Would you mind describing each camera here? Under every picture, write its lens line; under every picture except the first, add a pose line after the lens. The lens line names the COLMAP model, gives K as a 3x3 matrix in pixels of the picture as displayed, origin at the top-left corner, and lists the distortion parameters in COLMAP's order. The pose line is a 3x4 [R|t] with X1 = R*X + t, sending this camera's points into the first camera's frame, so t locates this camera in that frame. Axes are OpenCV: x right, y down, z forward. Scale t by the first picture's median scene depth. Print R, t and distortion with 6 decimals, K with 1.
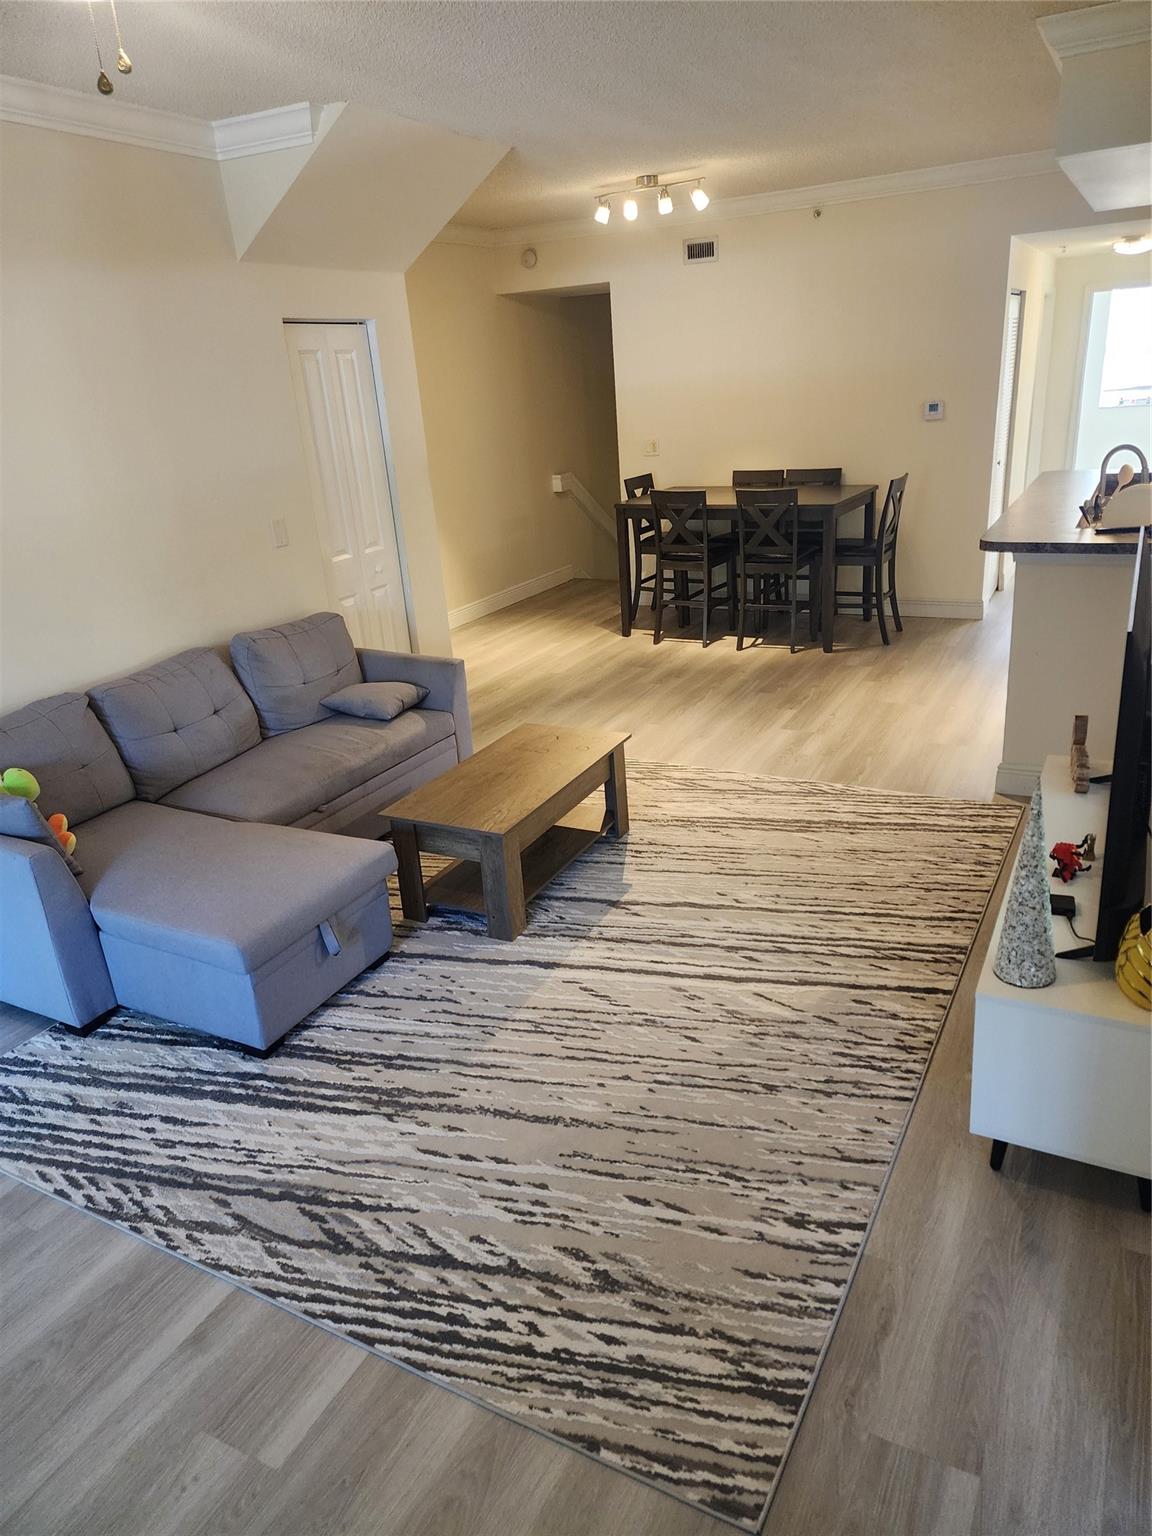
lens RADIAL K [[1029.0, 0, 587.5], [0, 1029.0, 770.1], [0, 0, 1]] dist [0.061402, -0.040254]
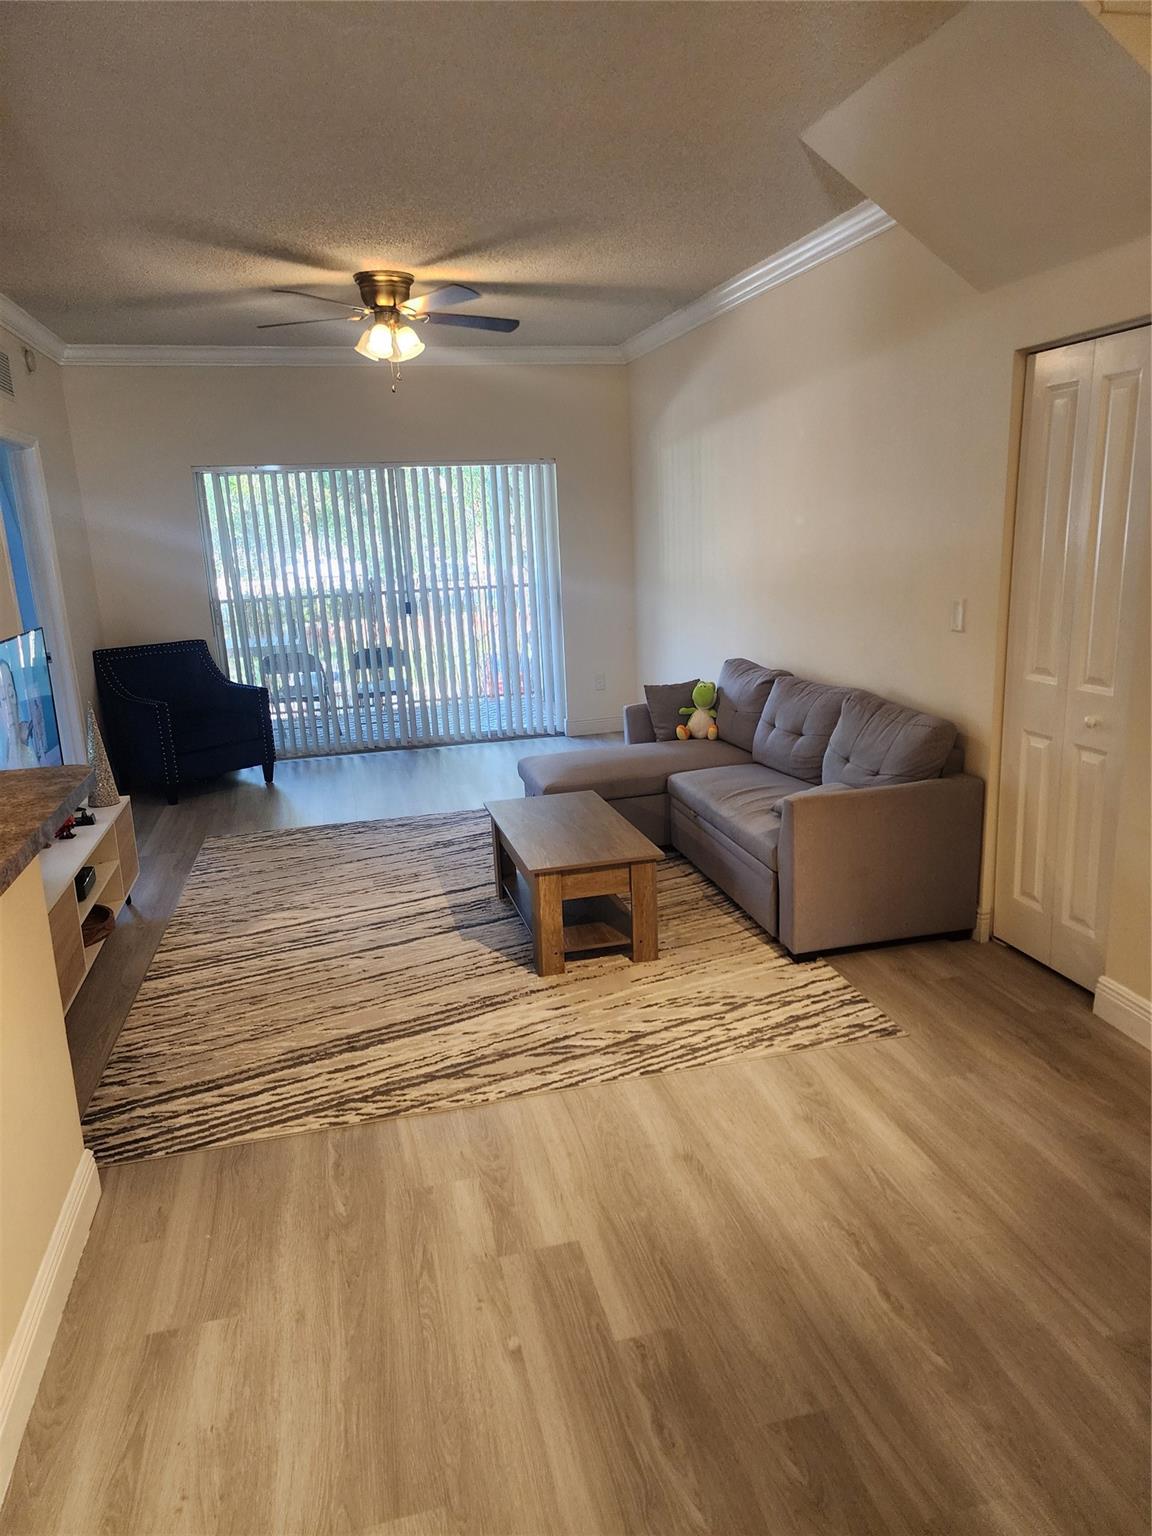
lens RADIAL K [[1029.0, 0, 588.5], [0, 1029.0, 757.5], [0, 0, 1]] dist [0.061402, -0.040254]
pose [[-0.737938, 0.247427, -0.627875, 0.634886], [-0.154448, 0.843758, 0.514022, -0.686249], [0.656957, 0.476291, -0.584427, 1.793870]]
